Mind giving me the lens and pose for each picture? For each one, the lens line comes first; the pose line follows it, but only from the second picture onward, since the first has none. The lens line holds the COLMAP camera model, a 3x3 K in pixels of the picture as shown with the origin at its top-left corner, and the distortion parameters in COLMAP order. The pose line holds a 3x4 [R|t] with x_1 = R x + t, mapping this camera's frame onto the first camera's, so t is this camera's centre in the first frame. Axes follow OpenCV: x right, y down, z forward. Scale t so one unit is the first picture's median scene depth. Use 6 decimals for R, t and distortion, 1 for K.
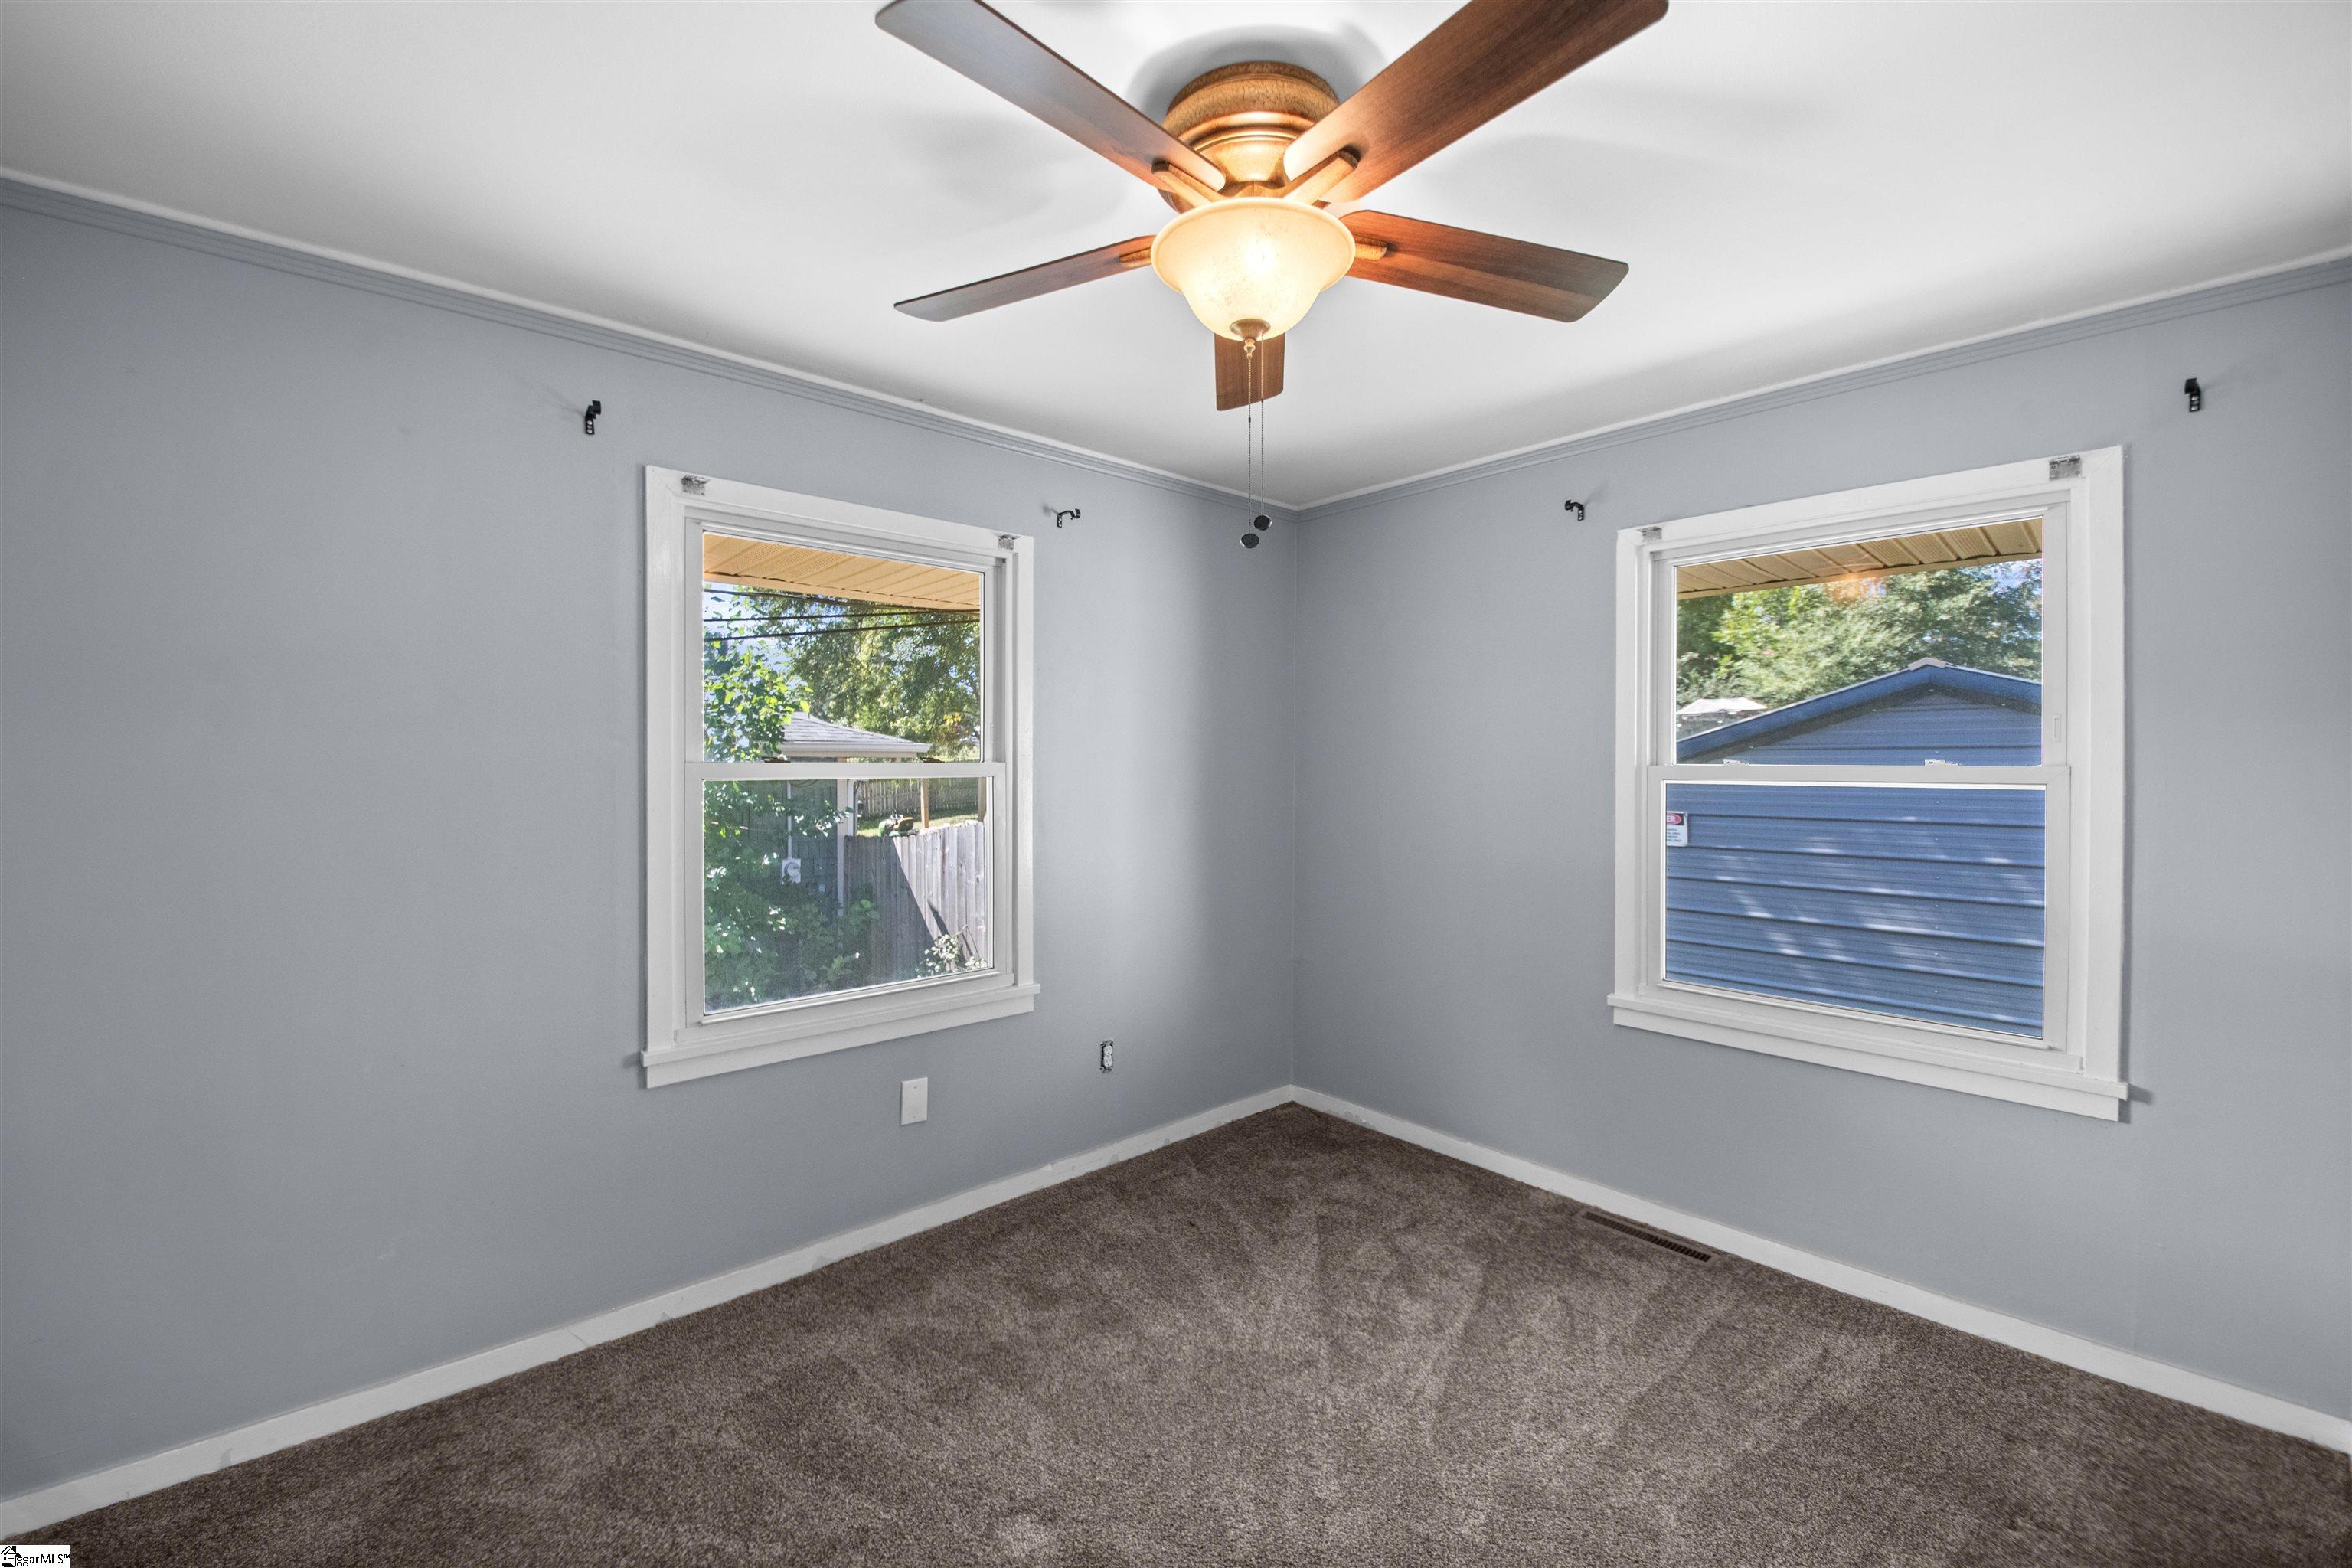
lens RADIAL K [[982.5, 0, 1156.0], [0, 982.5, 772.7], [0, 0, 1]] dist [-0.019805, -0.000514]
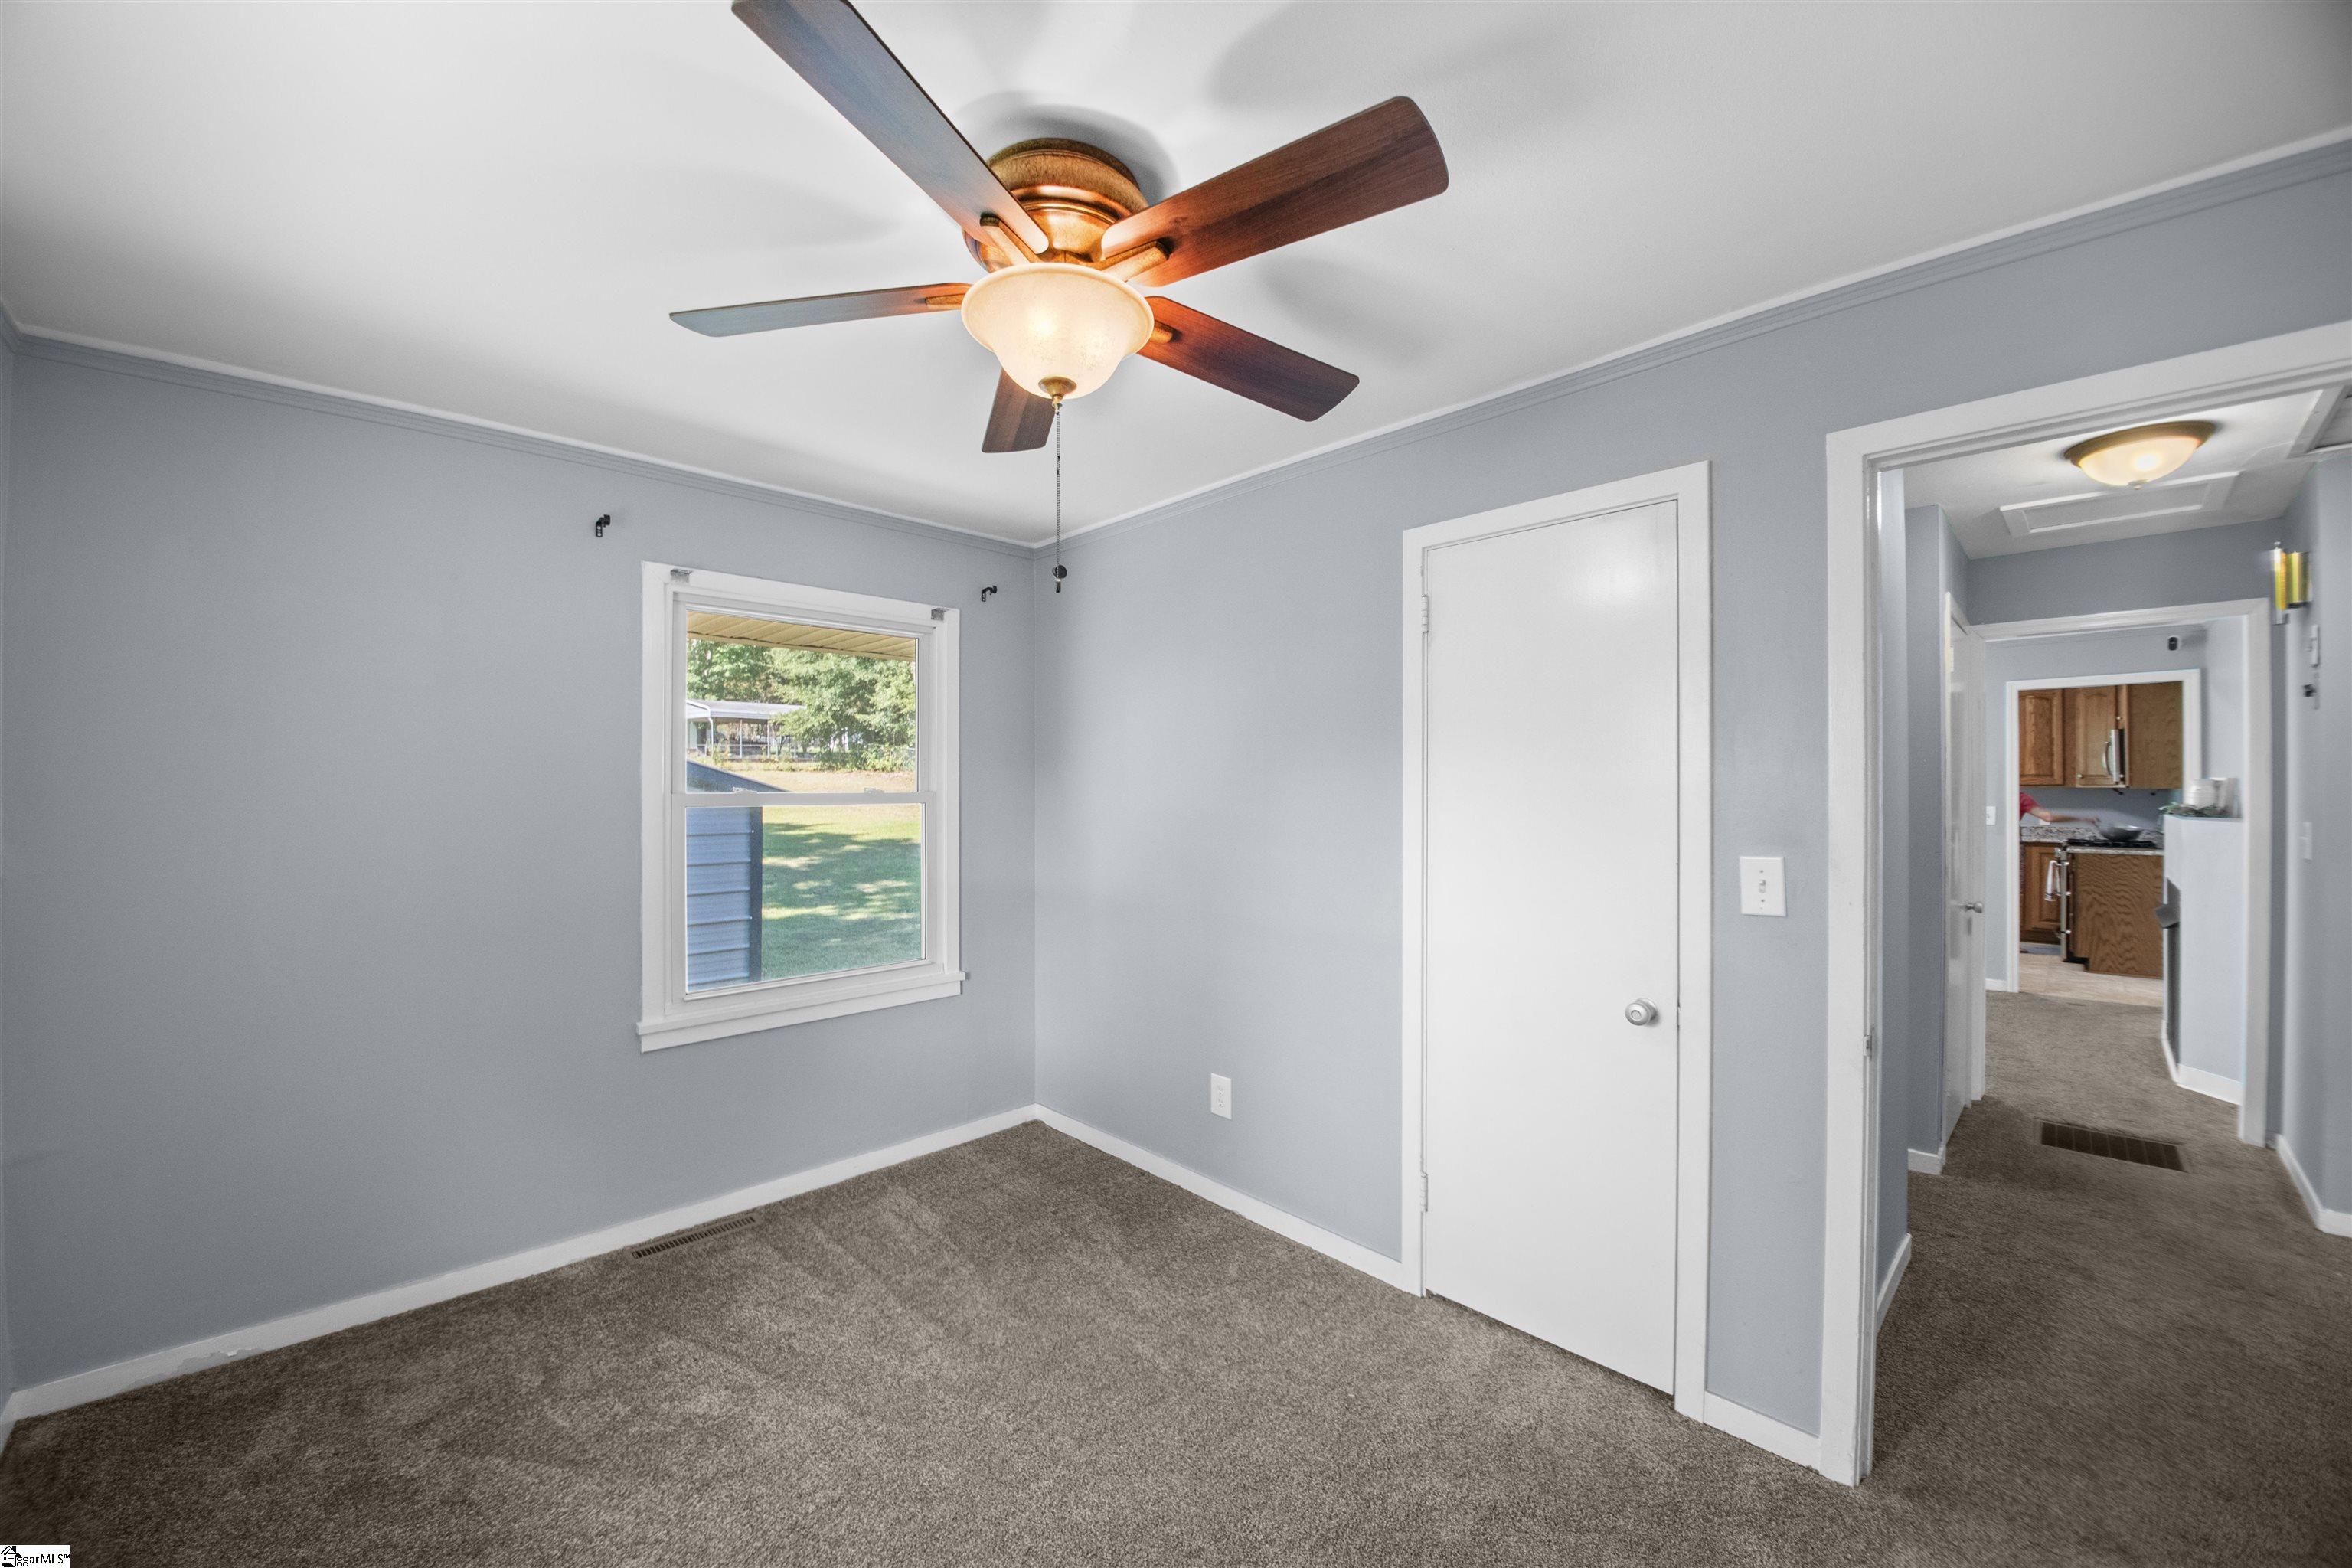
lens RADIAL K [[916.7, 0, 1166.3], [0, 916.7, 779.9], [0, 0, 1]] dist [-0.022274, -0.001894]
pose [[-0.061459, 0.005806, 0.998093, -0.540273], [0.013533, 0.999896, -0.004984, -0.010855], [-0.998018, 0.013201, -0.061531, 0.566089]]
